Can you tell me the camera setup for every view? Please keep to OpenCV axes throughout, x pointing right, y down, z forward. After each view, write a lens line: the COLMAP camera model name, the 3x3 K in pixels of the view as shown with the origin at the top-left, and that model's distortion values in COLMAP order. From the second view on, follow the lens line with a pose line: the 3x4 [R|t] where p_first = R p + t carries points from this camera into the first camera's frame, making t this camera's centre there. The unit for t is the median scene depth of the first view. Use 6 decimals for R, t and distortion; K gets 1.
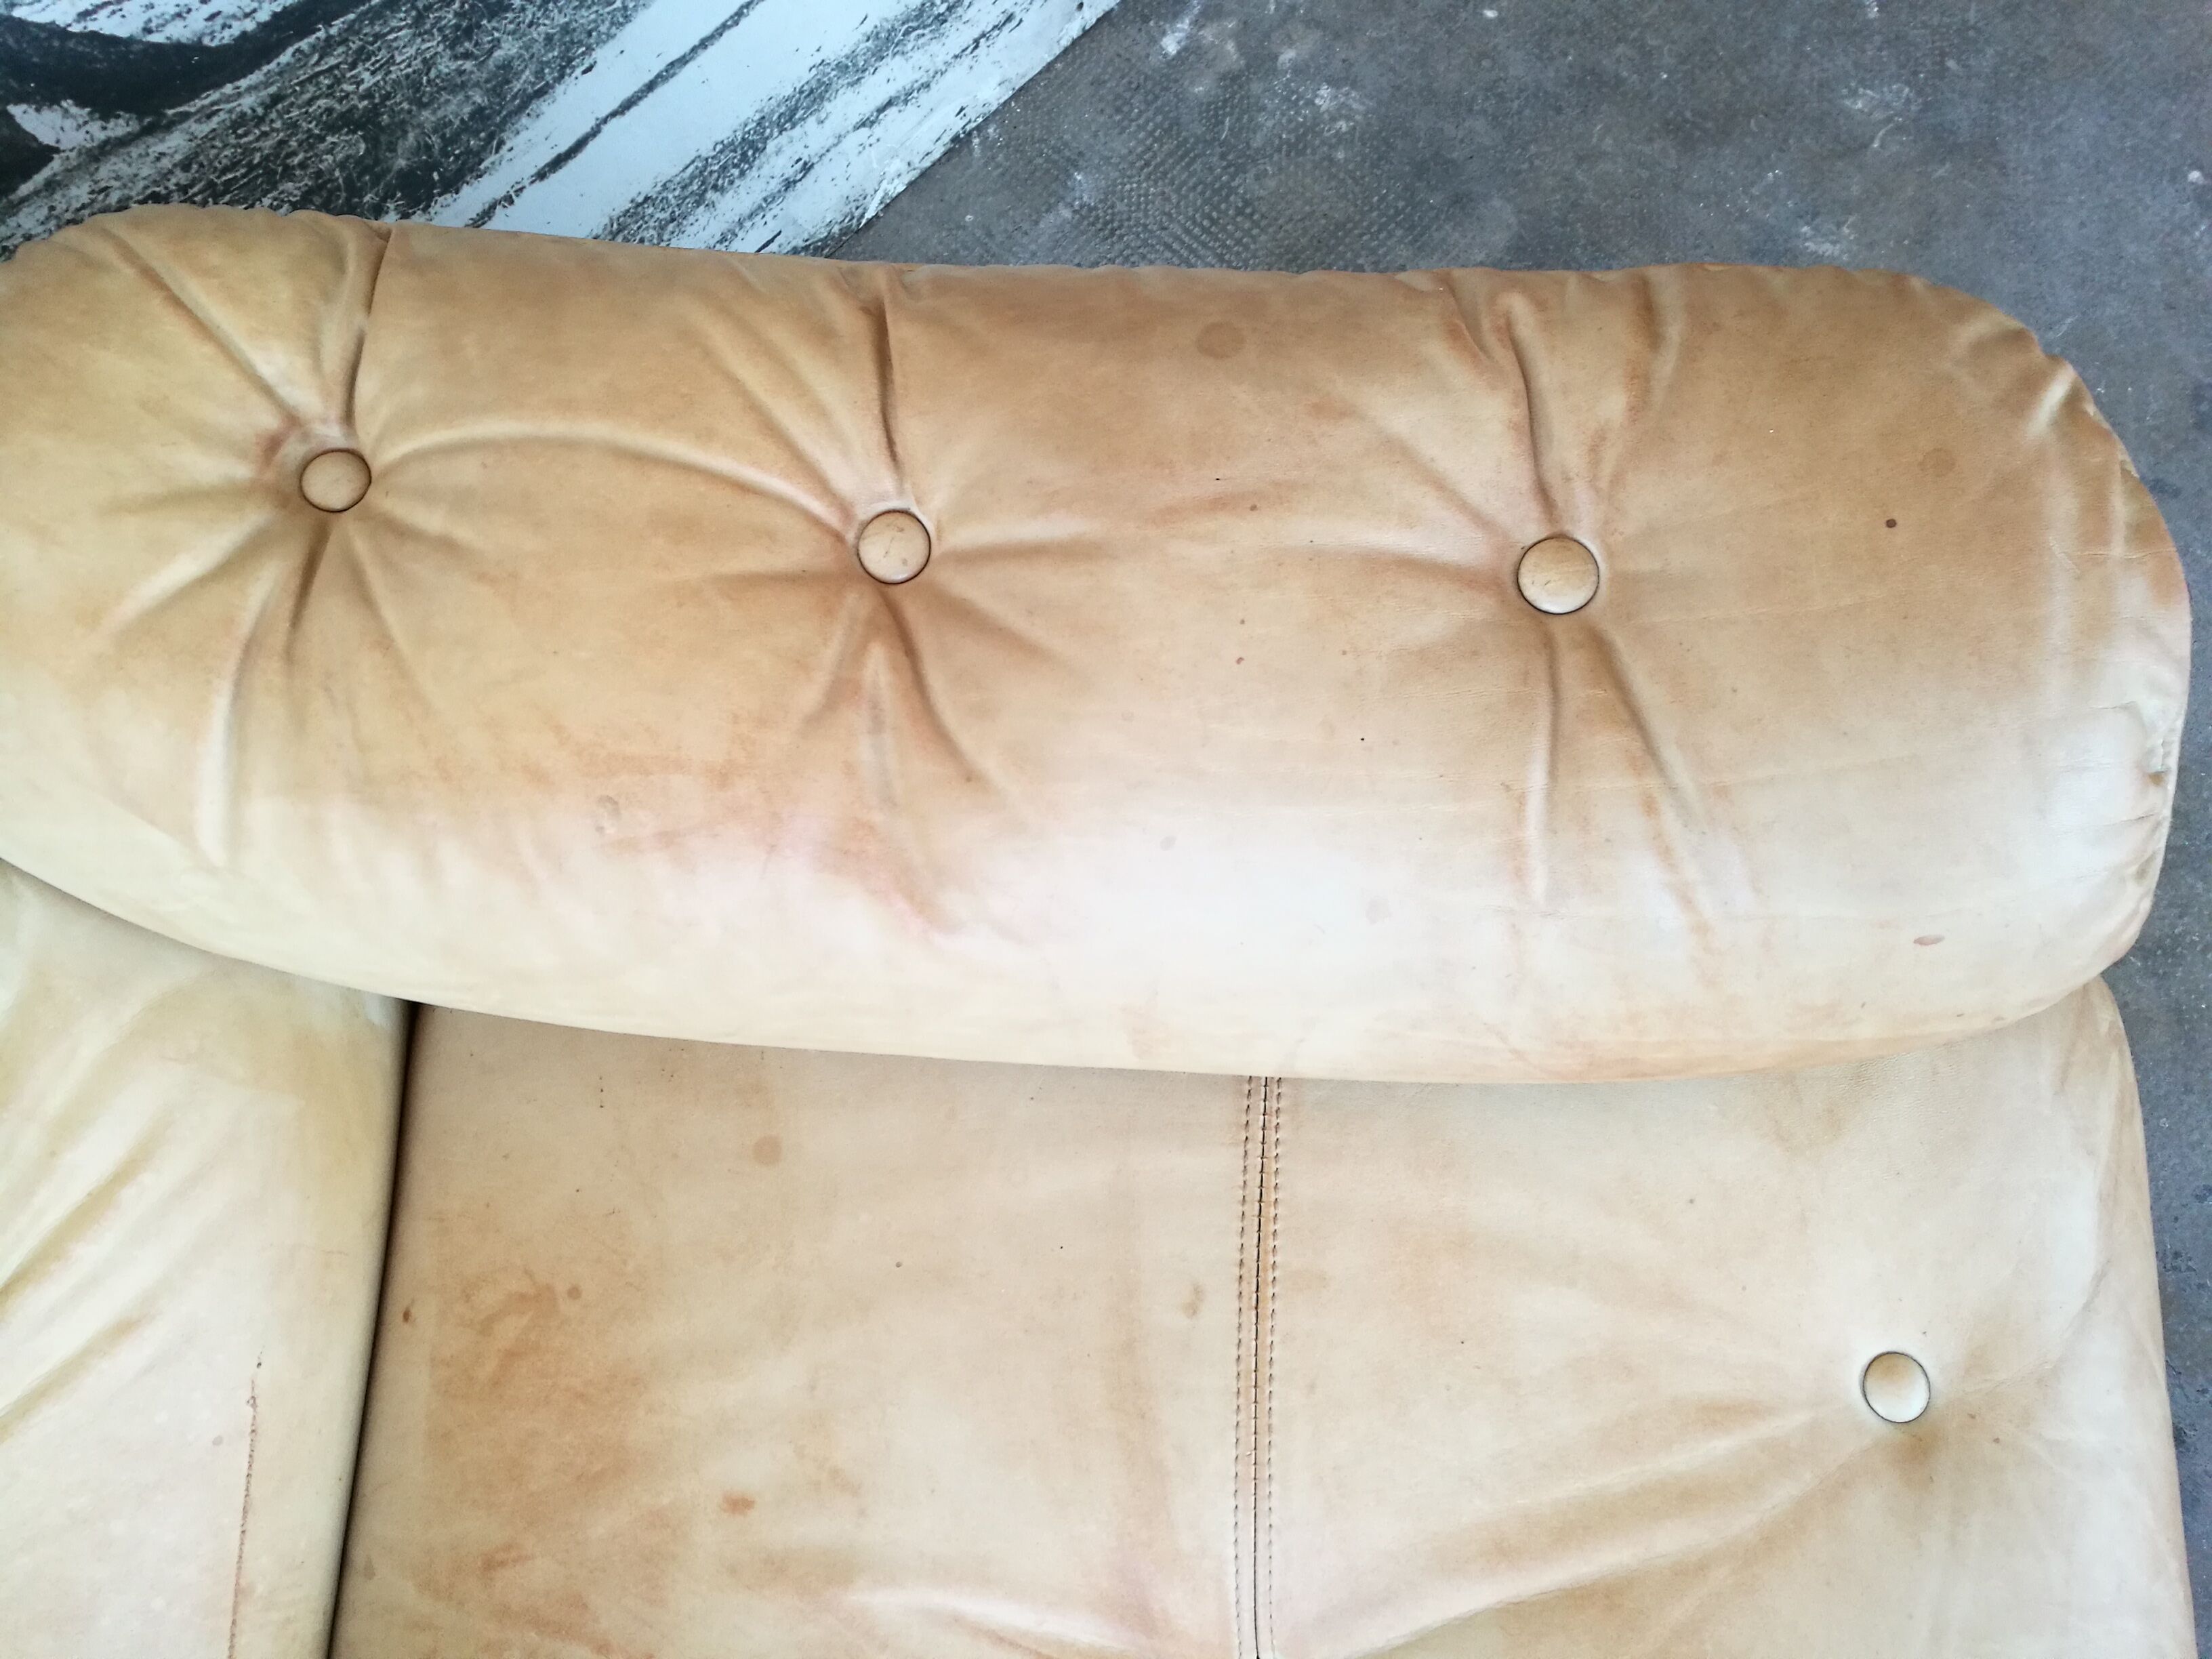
lens RADIAL K [[1746.6, 0, 1126.2], [0, 1746.6, 810.5], [0, 0, 1]] dist [-0.029834, 0.026591]
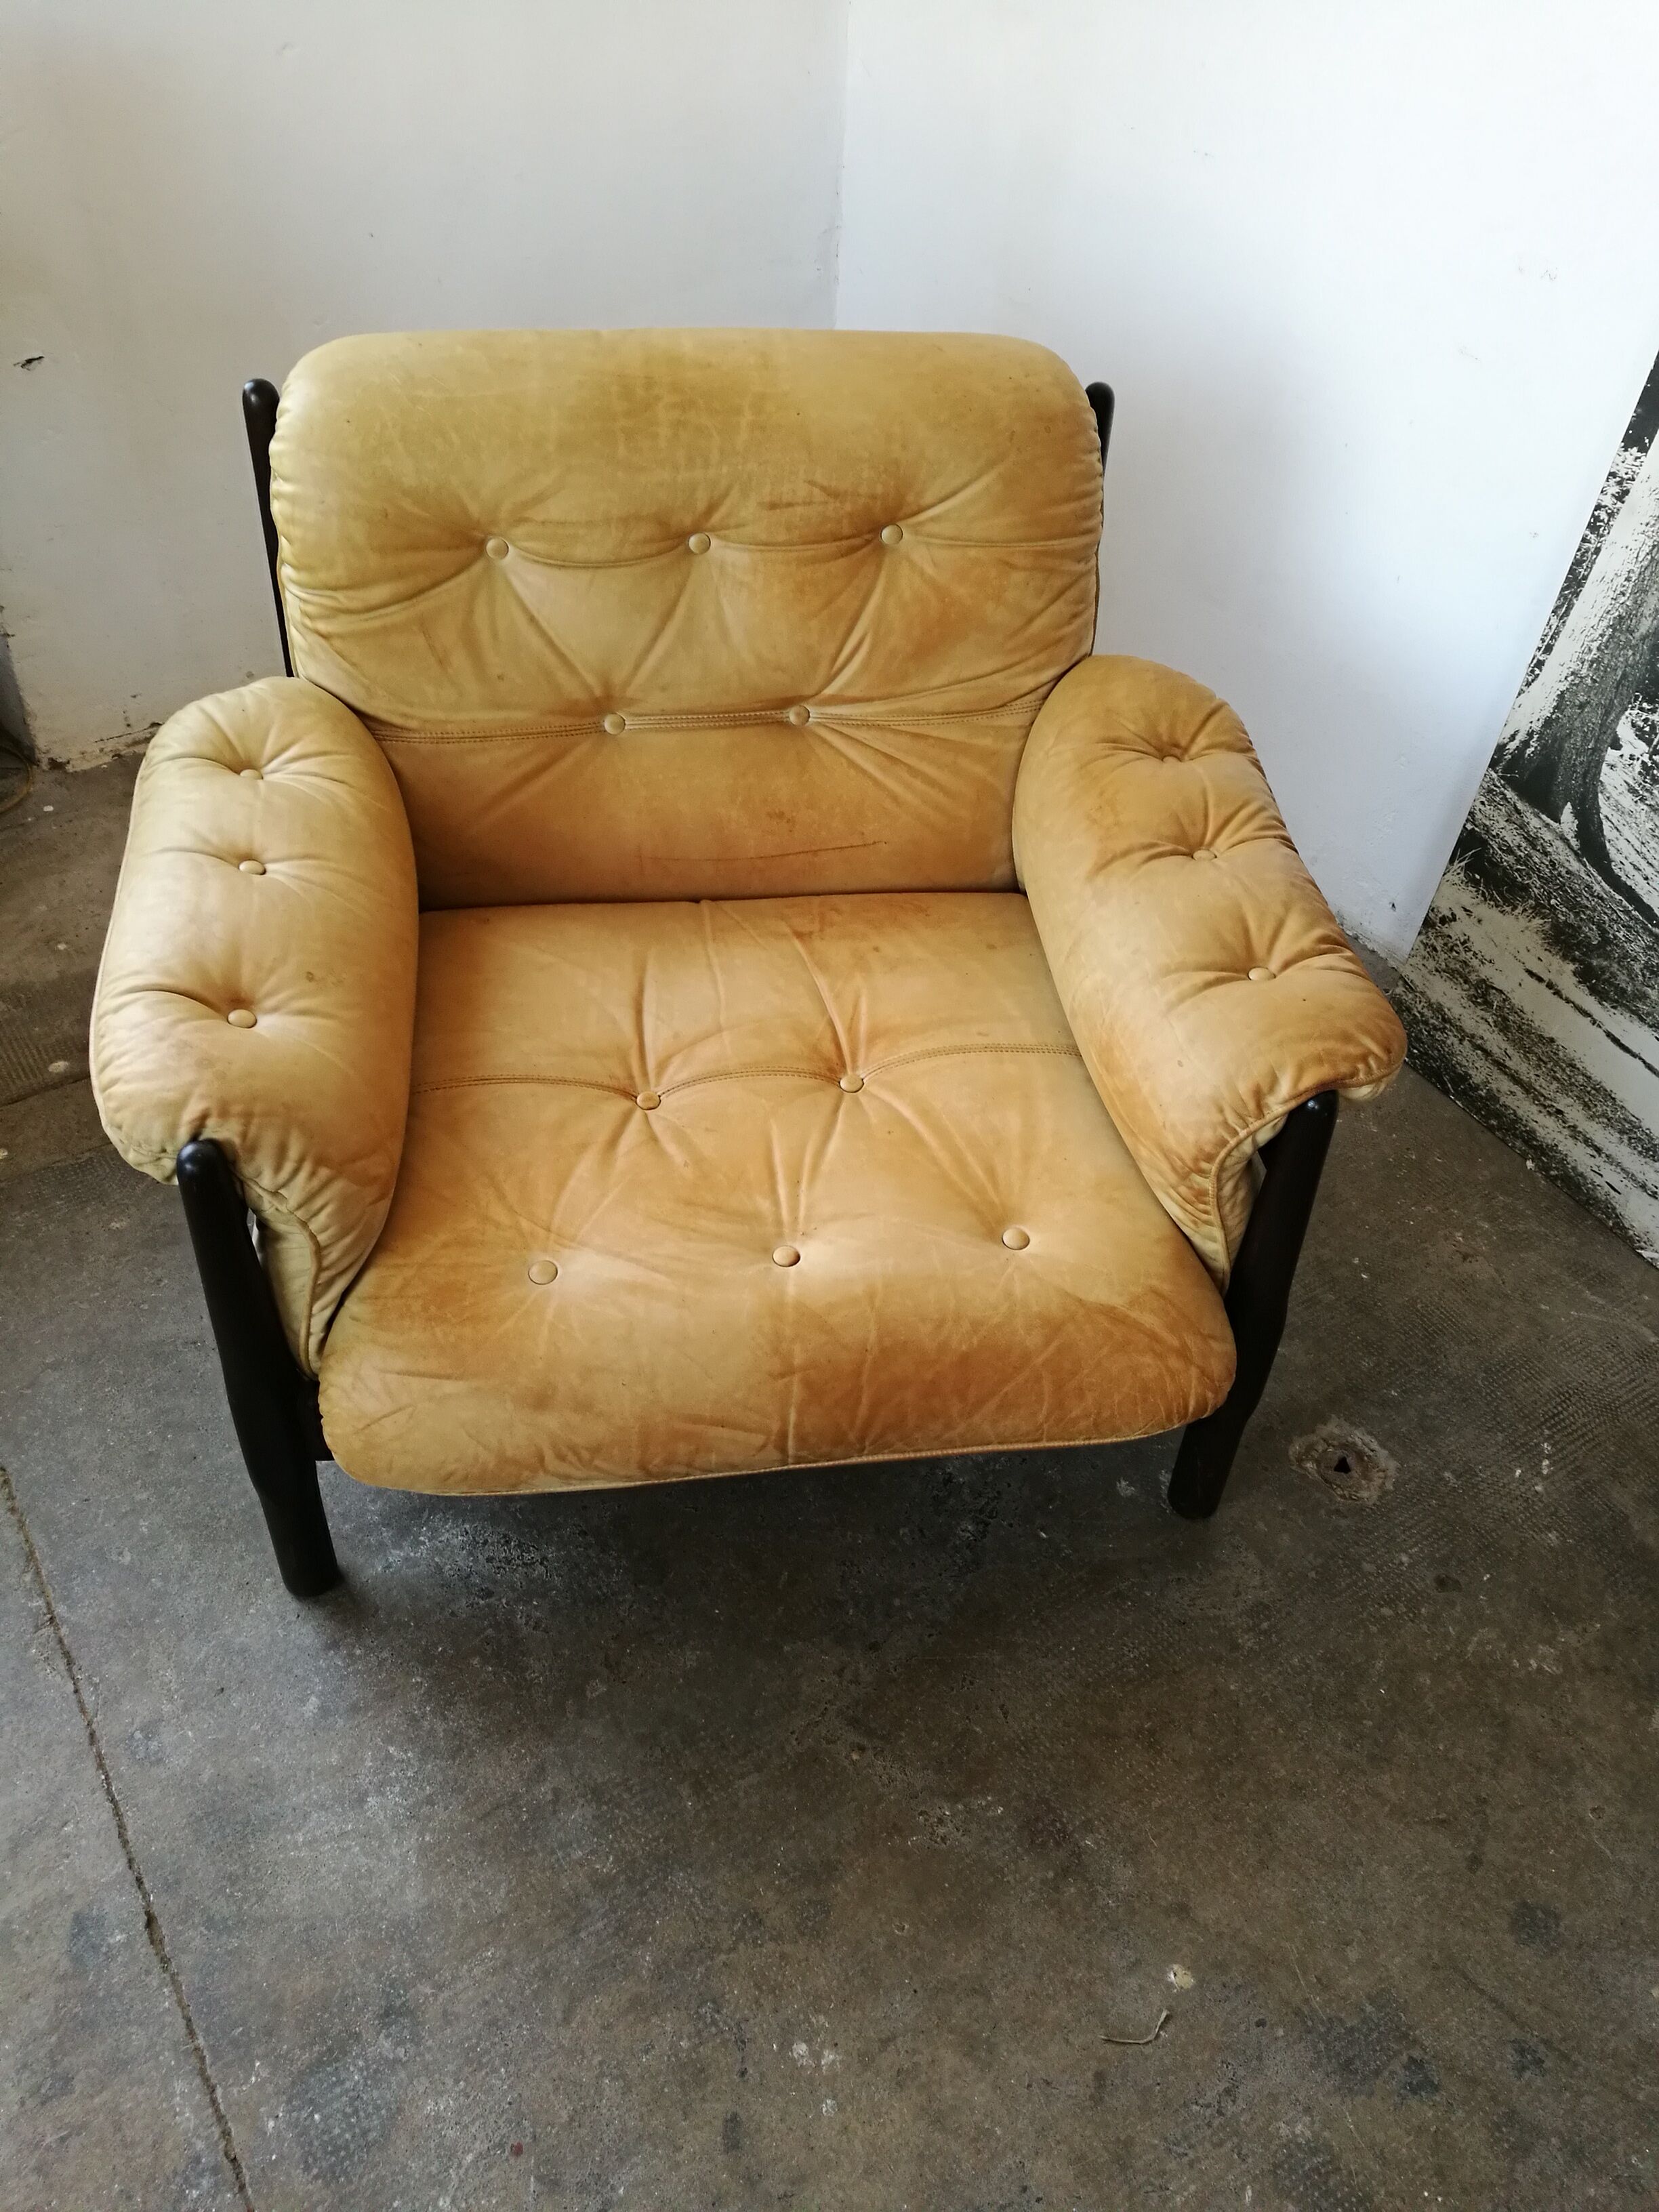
lens RADIAL K [[1746.6, 0, 832.2], [0, 1746.6, 1118.2], [0, 0, 1]] dist [-0.029834, 0.026591]
pose [[0.181935, 0.725015, -0.664269, 1.954260], [-0.969747, 0.244110, 0.000832, 0.548786], [0.162758, 0.644022, 0.747493, -1.041183]]
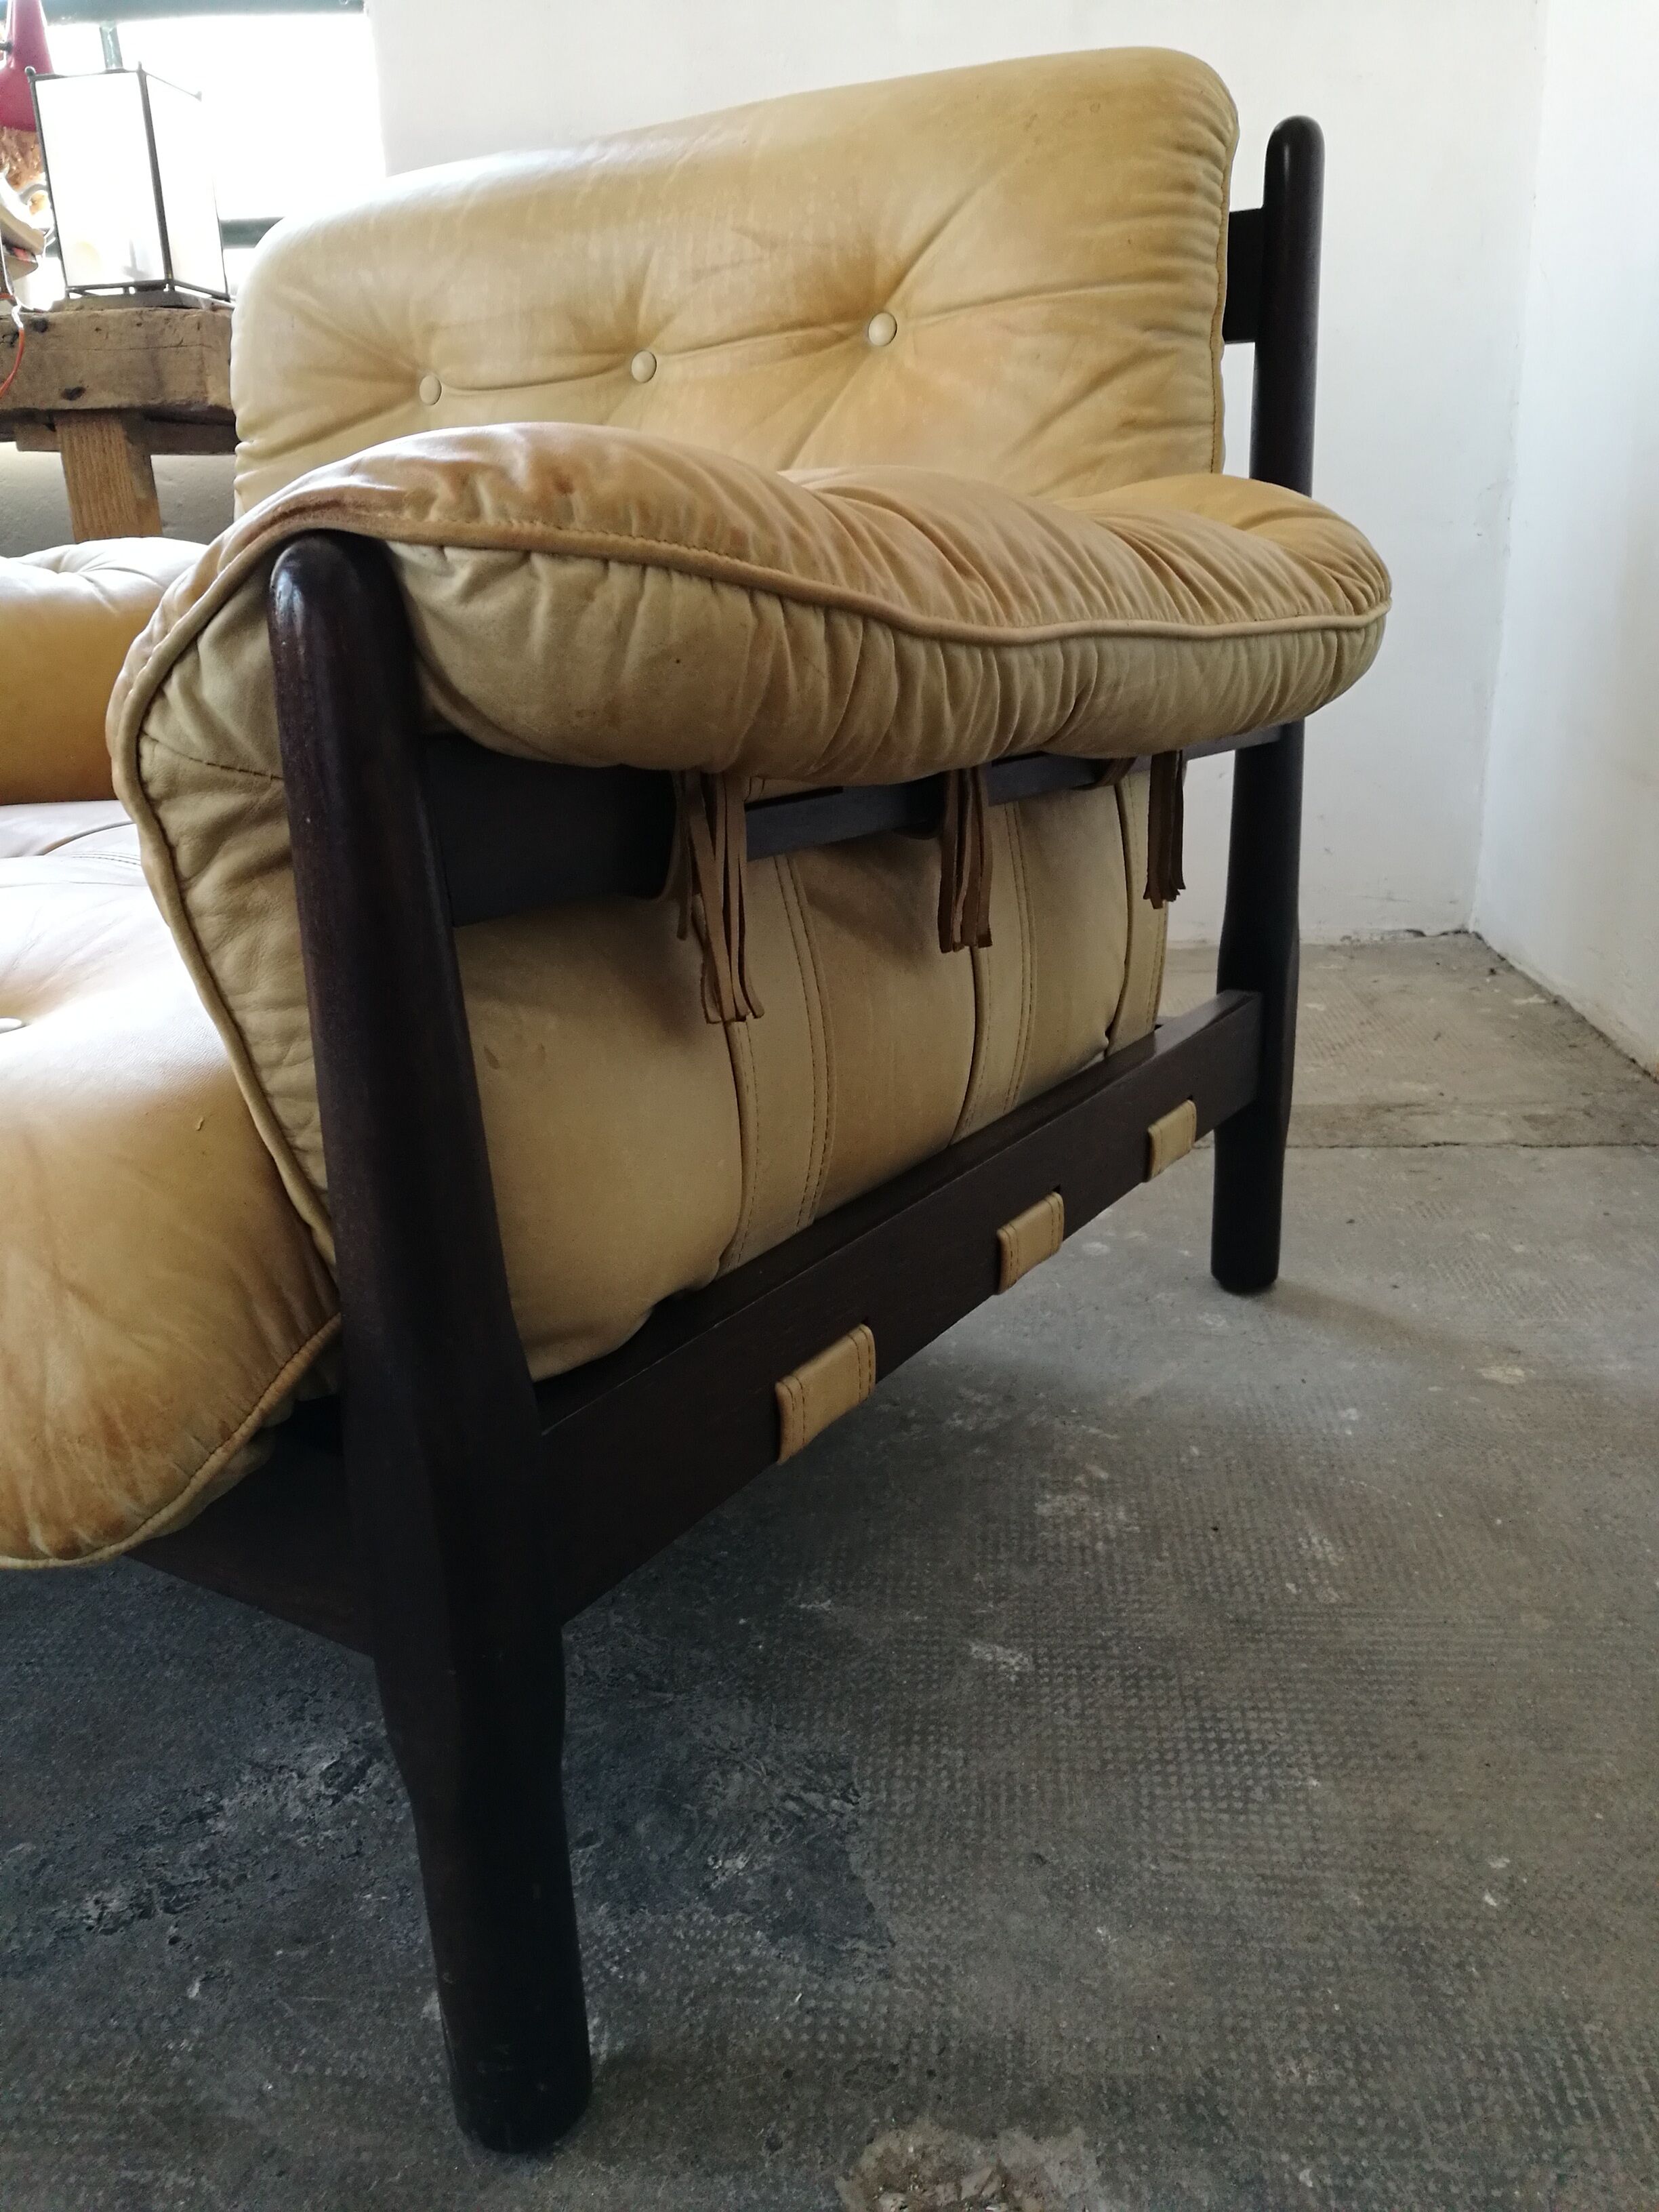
lens RADIAL K [[1746.6, 0, 824.7], [0, 1746.6, 1113.2], [0, 0, 1]] dist [-0.029834, 0.026591]
pose [[-0.465196, 0.363228, -0.807253, 1.121299], [-0.841503, 0.101547, 0.530624, -0.709009], [0.274711, 0.926150, 0.258419, 0.918198]]
